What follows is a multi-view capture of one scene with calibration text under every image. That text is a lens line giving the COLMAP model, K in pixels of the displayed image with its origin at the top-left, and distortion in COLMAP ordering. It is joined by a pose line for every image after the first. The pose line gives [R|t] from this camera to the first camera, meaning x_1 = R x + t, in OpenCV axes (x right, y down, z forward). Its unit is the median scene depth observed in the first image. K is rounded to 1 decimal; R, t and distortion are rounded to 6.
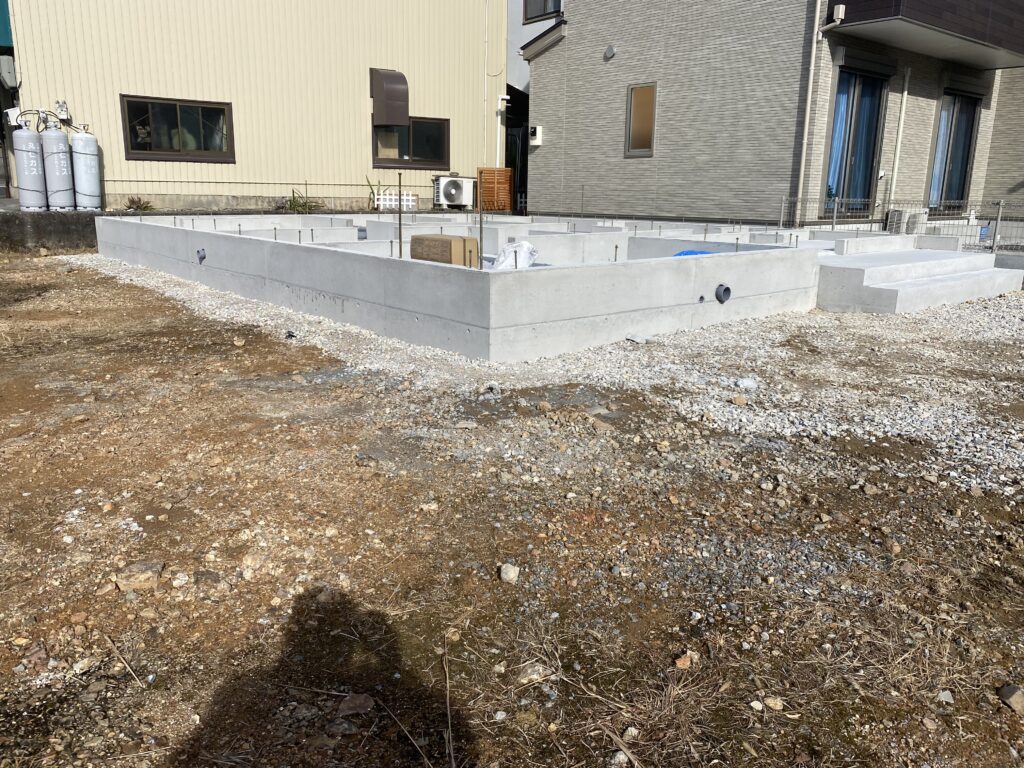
lens RADIAL K [[793.6, 0, 512.0], [0, 793.6, 378.6], [0, 0, 1]] dist [0.010715, -0.002312]
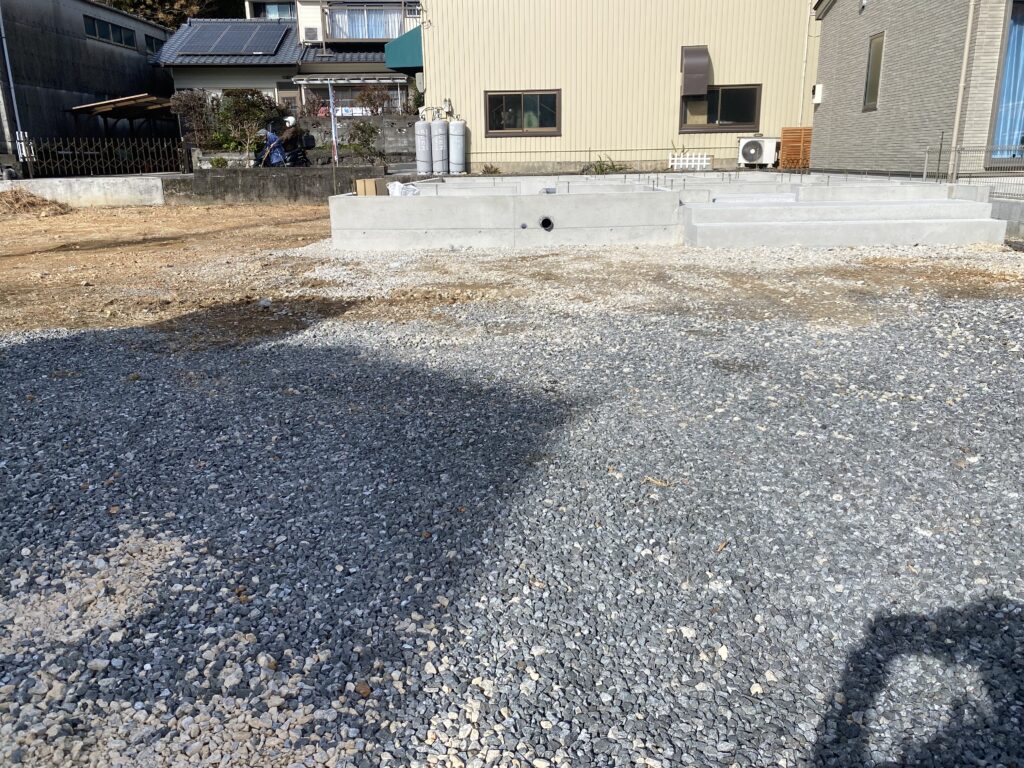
lens RADIAL K [[785.1, 0, 512.0], [0, 785.1, 384.0], [0, 0, 1]] dist [0.015716, -0.001587]
pose [[0.771762, 0.150904, -0.617747, 0.407426], [-0.119086, 0.988546, 0.092708, 0.020308], [0.624662, 0.002016, 0.780893, -0.055127]]
